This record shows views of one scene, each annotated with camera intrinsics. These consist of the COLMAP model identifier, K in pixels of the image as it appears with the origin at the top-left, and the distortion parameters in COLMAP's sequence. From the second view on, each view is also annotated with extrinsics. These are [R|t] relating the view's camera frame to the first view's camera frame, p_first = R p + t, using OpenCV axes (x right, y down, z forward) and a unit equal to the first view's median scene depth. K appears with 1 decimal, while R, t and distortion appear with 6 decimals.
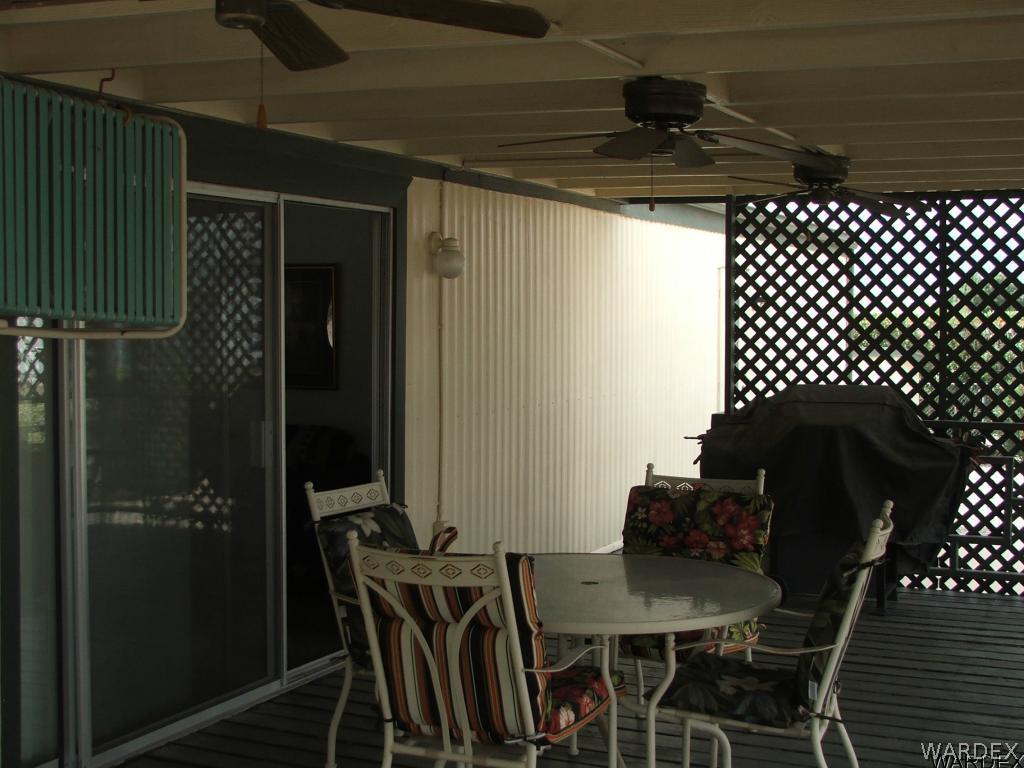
lens RADIAL K [[1445.6, 0, 530.7], [0, 1445.6, 381.2], [0, 0, 1]] dist [-0.137481, 0.484000]
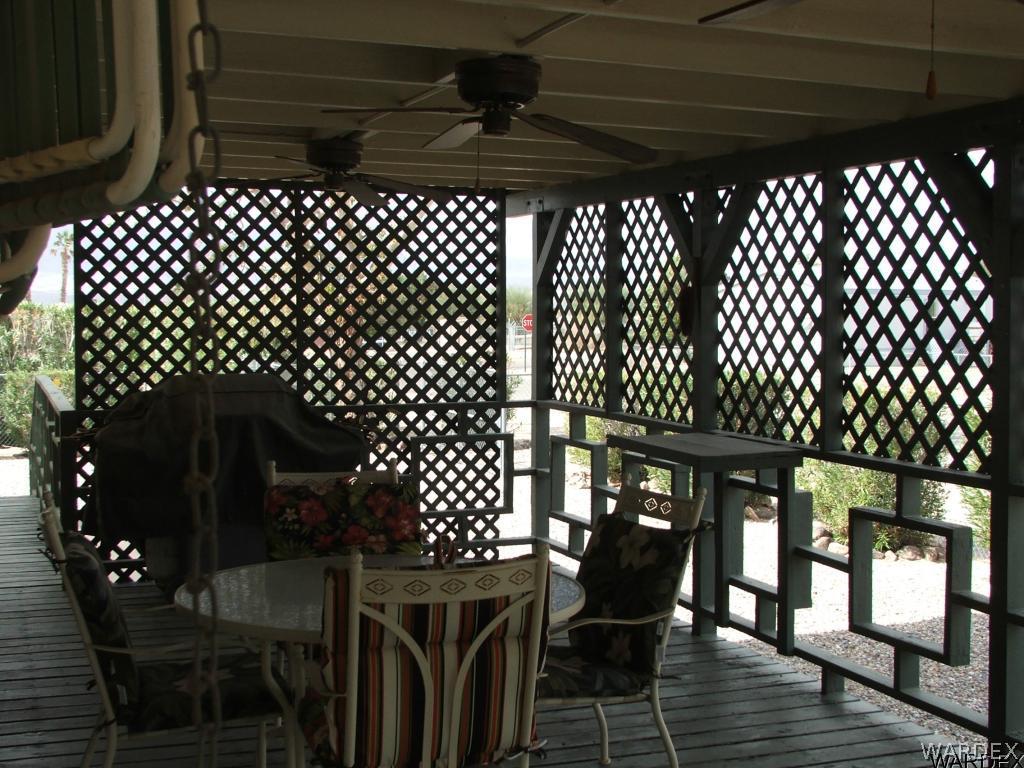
lens RADIAL K [[1432.4, 0, 512.0], [0, 1432.4, 384.0], [0, 0, 1]] dist [0.023557, 0.457559]
pose [[0.742582, -0.037254, 0.668718, -0.313700], [0.030751, 0.999295, 0.021522, -0.006178], [-0.669048, 0.004582, 0.743205, 0.152789]]
